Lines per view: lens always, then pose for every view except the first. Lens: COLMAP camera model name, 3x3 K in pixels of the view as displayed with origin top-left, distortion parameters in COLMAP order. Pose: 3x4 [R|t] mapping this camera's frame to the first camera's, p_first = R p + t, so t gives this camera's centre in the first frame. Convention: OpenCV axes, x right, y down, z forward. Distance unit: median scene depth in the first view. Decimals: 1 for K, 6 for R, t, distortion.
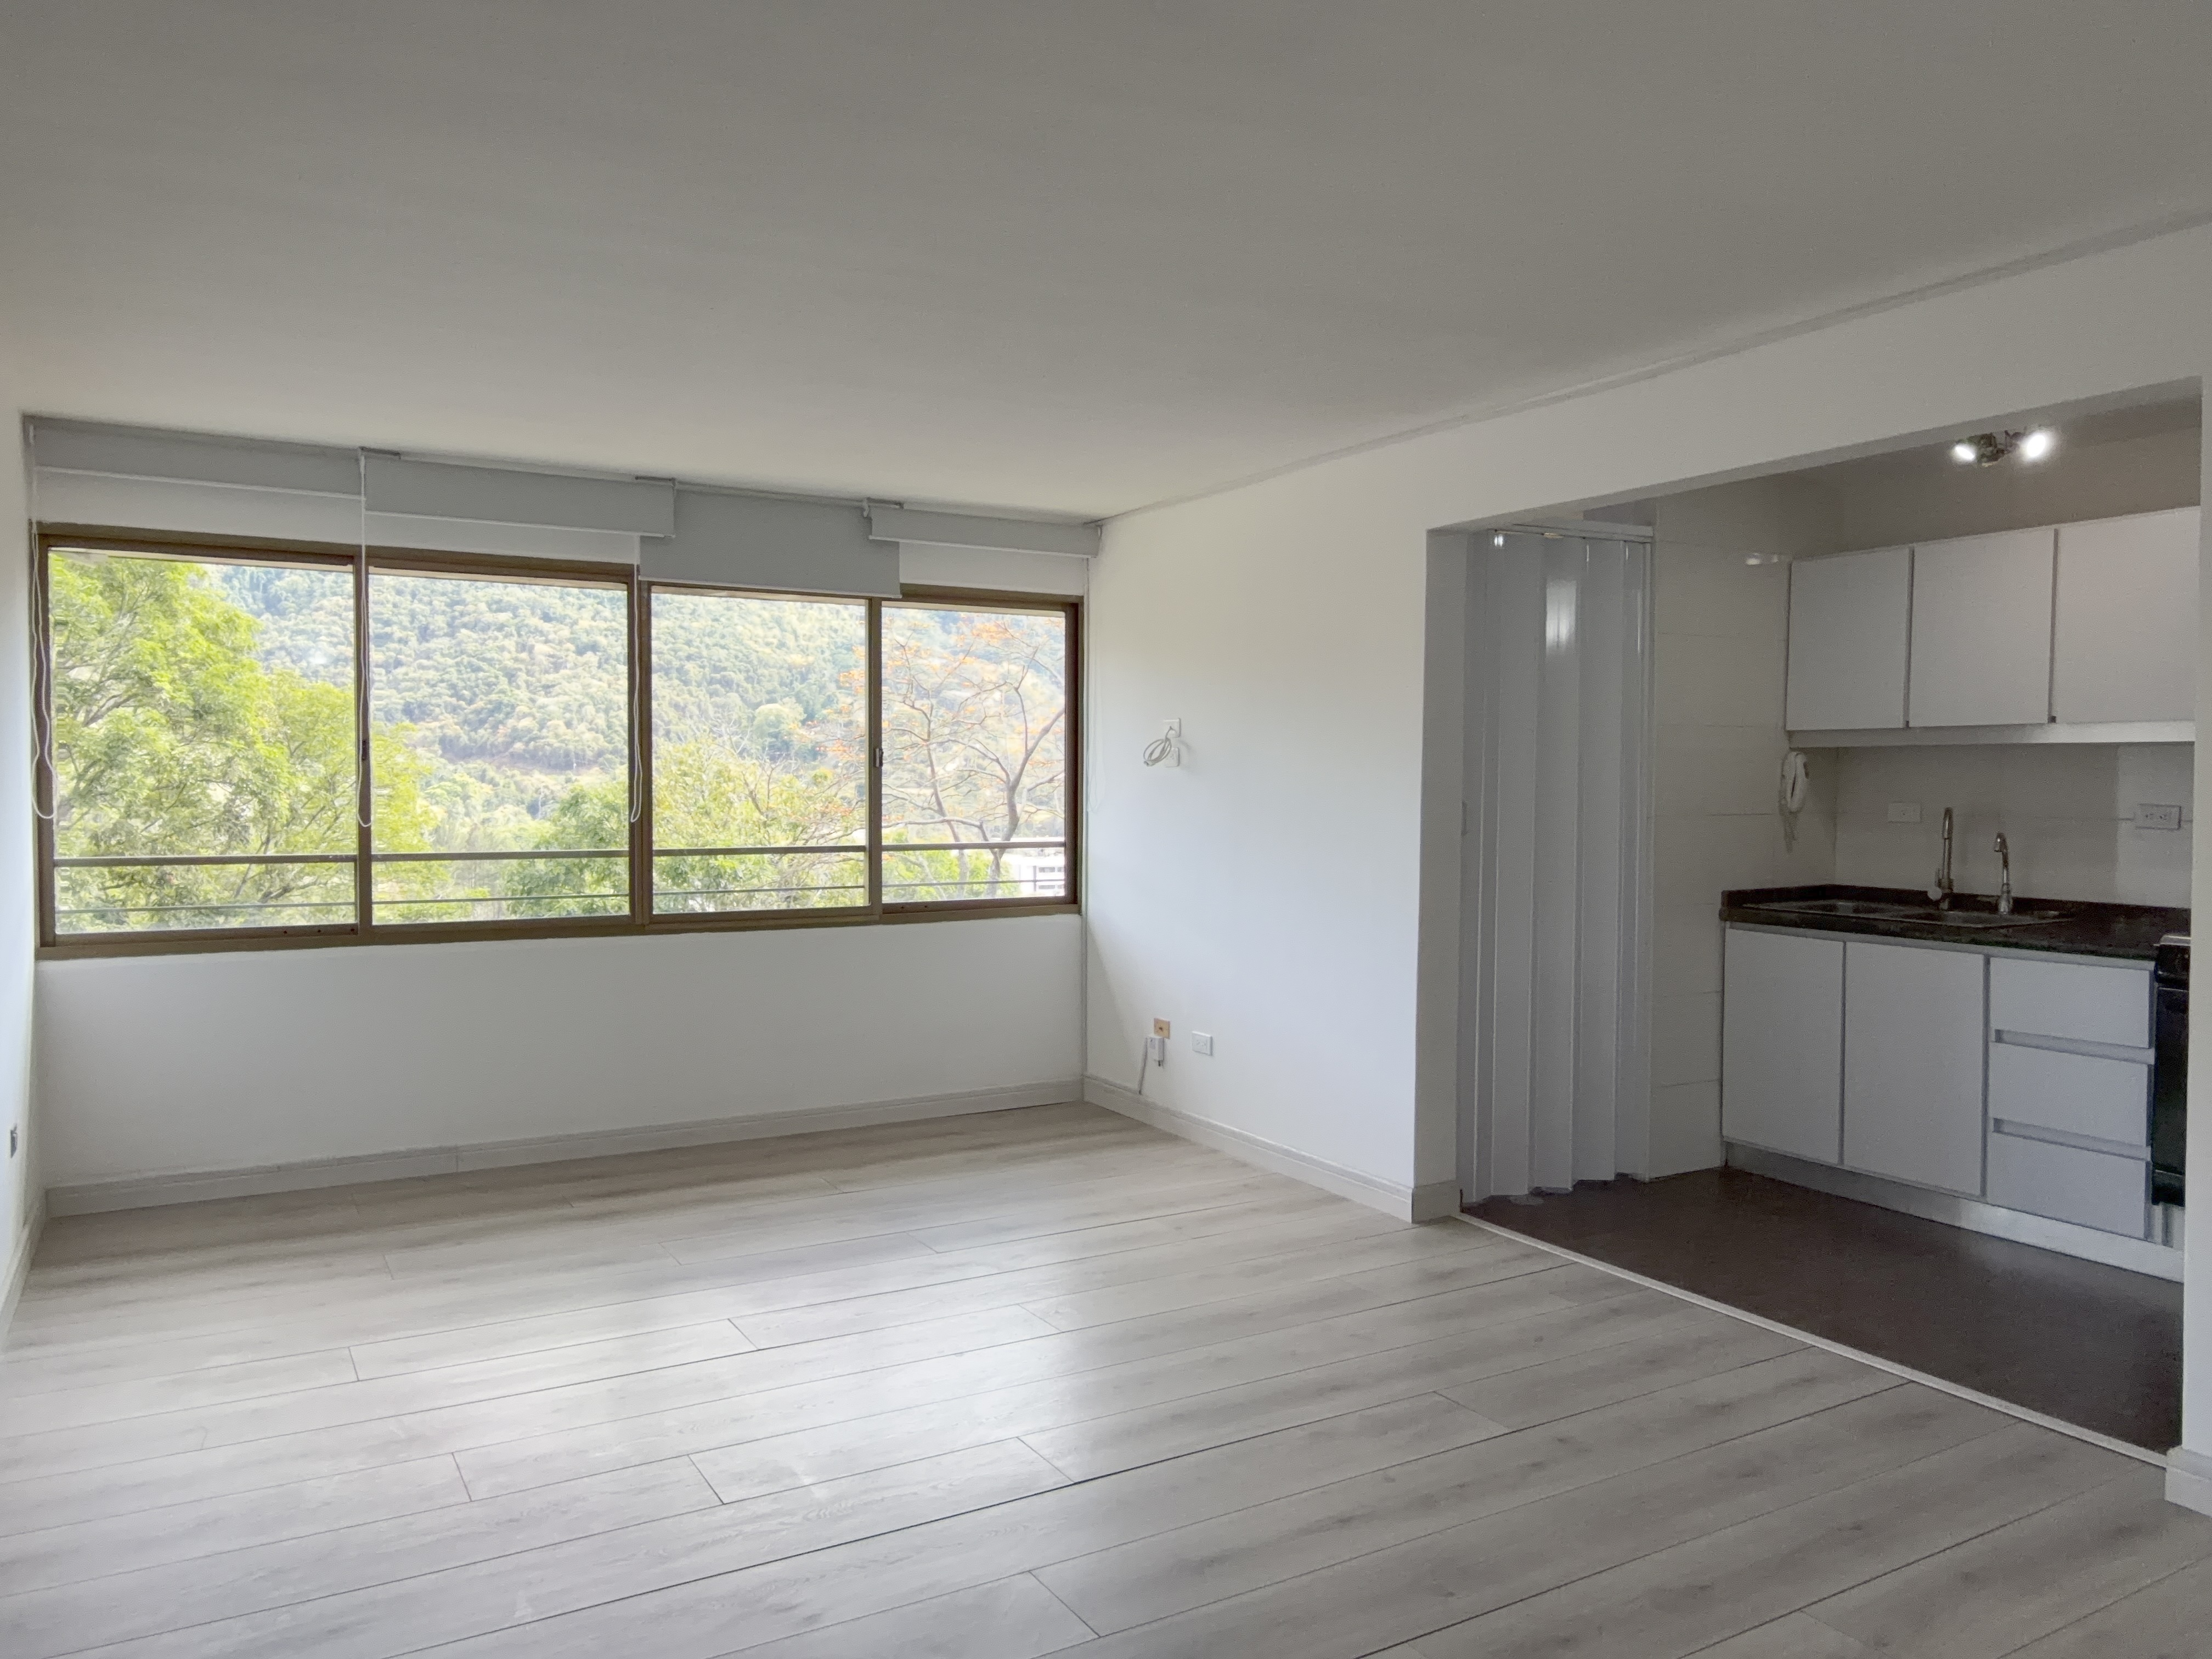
lens RADIAL K [[1588.8, 0, 1110.7], [0, 1588.8, 836.8], [0, 0, 1]] dist [0.008678, 0.003066]
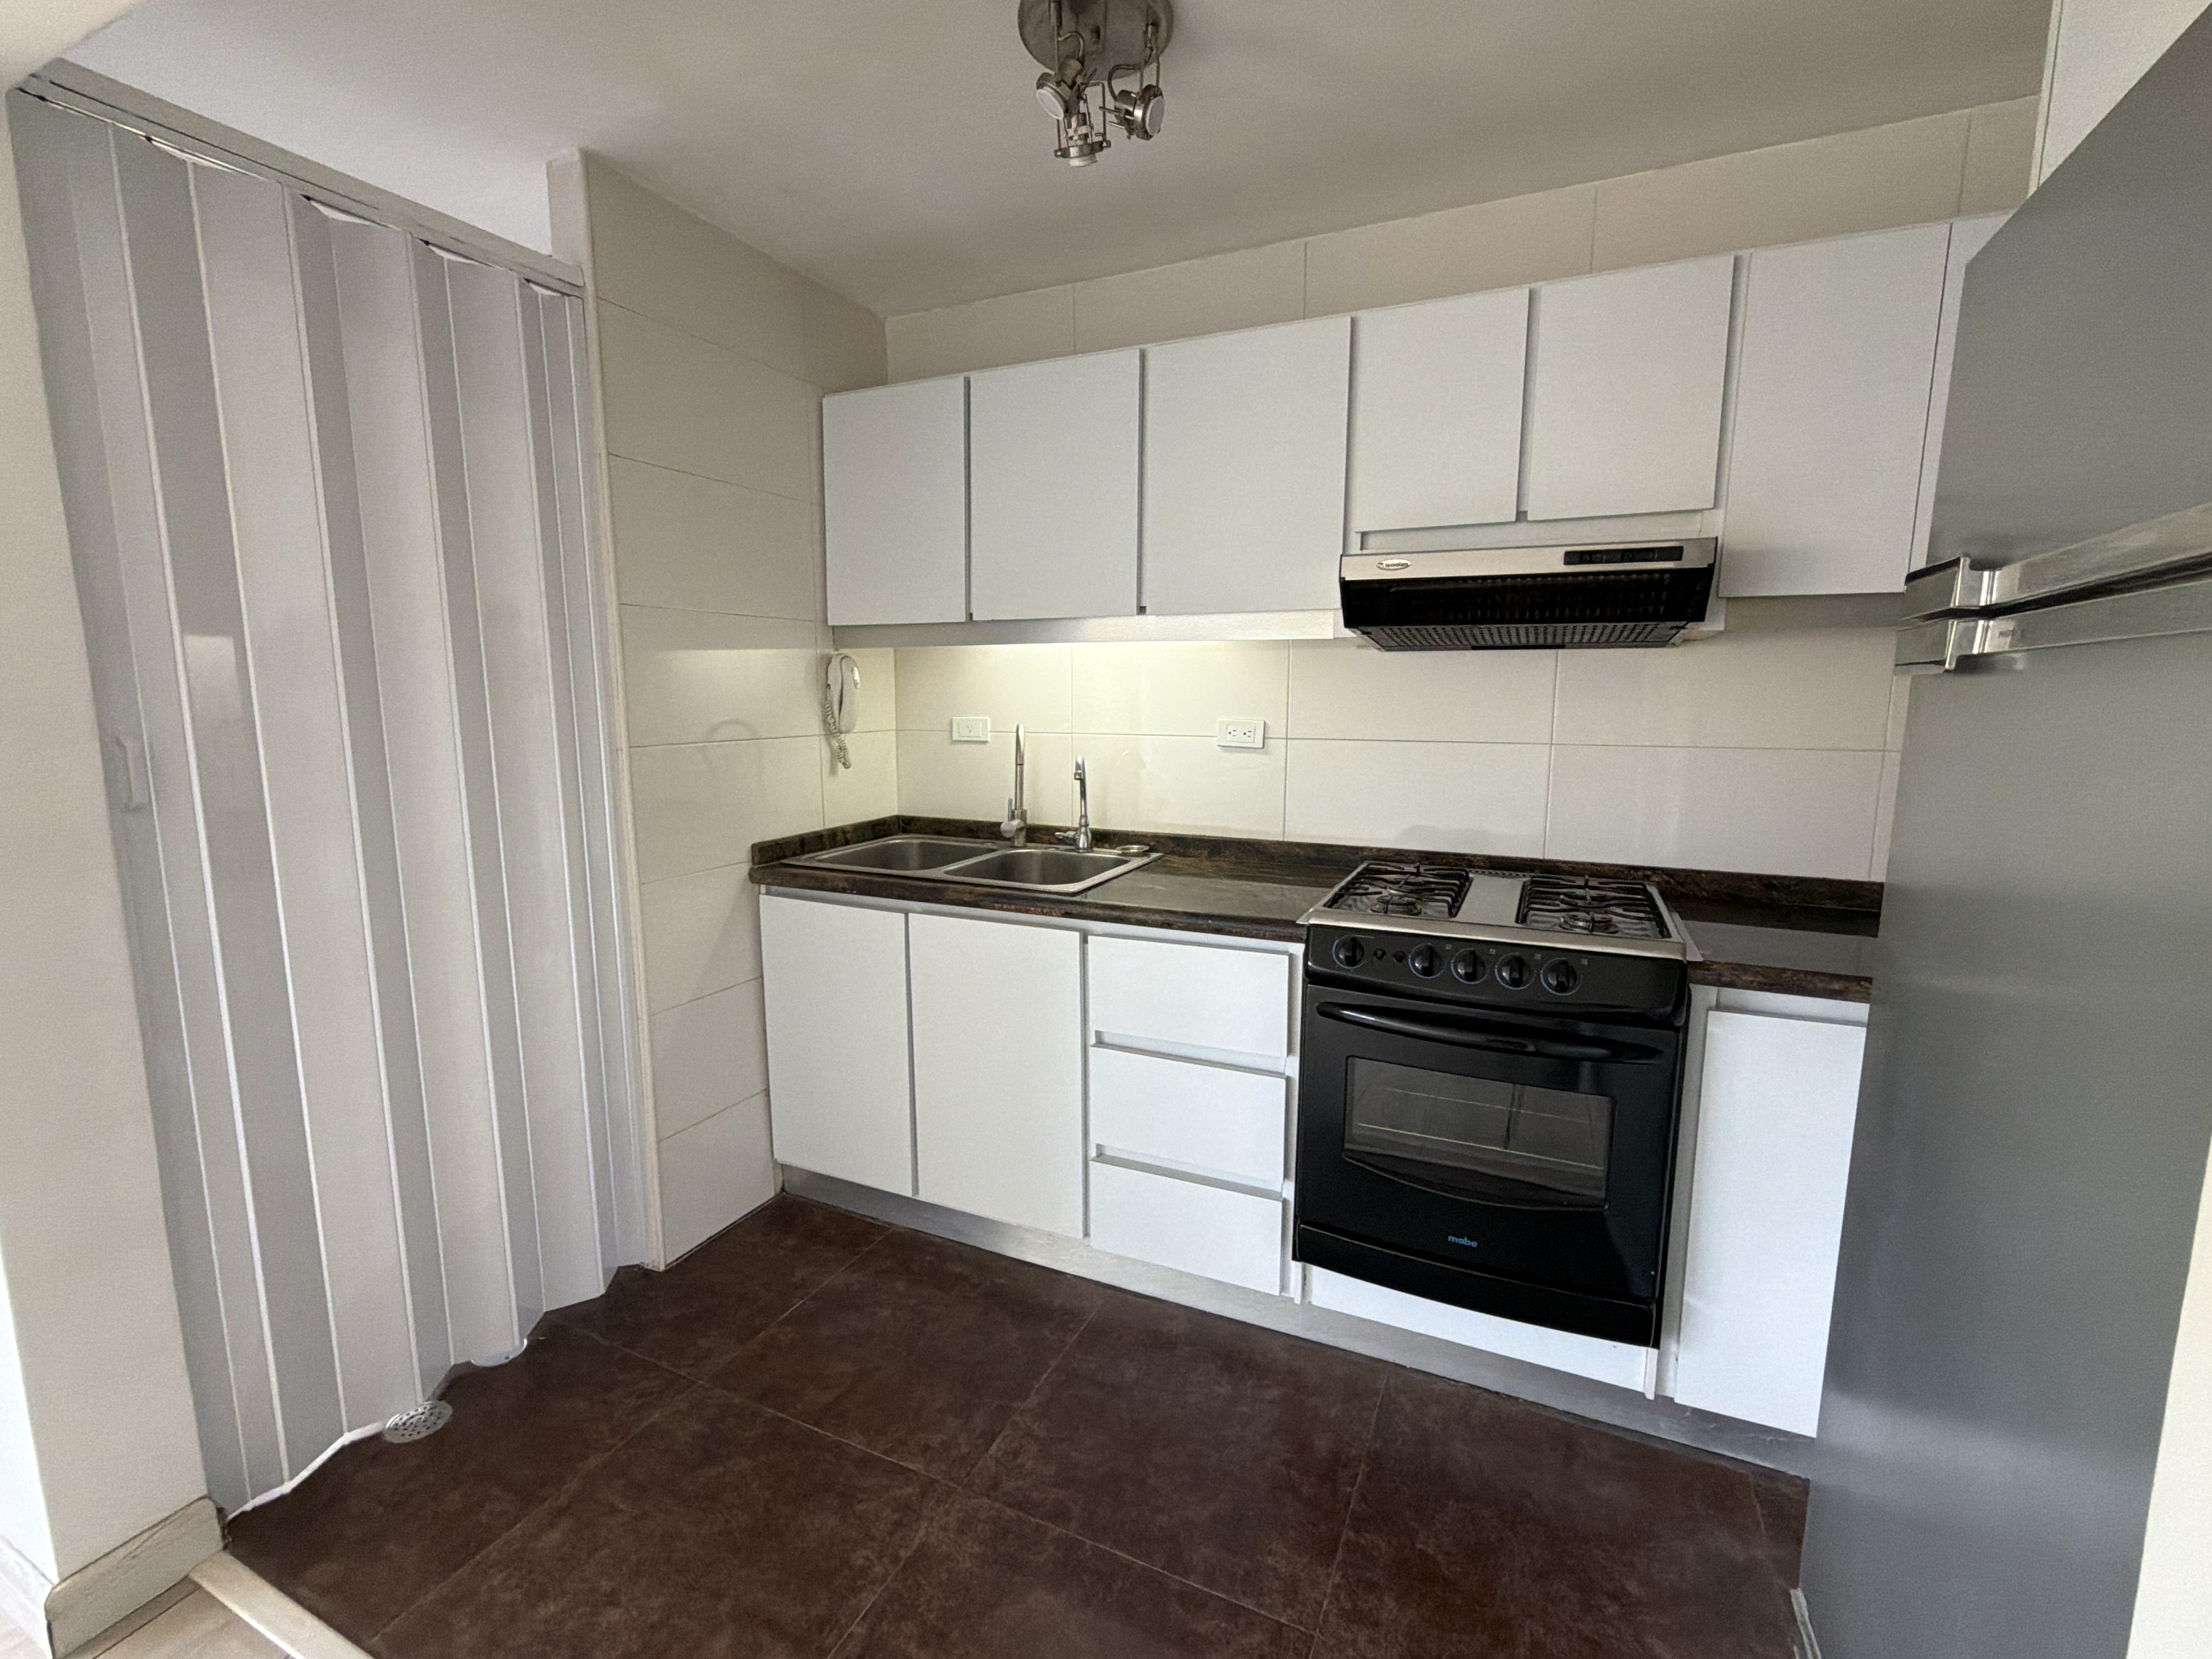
lens RADIAL K [[967.8, 0, 1112.0], [0, 967.8, 829.3], [0, 0, 1]] dist [0.000489, -0.000221]
pose [[0.818721, -0.086096, 0.567699, 0.275417], [0.023460, 0.992885, 0.116745, -0.021047], [-0.573711, -0.082263, 0.814916, 0.558251]]
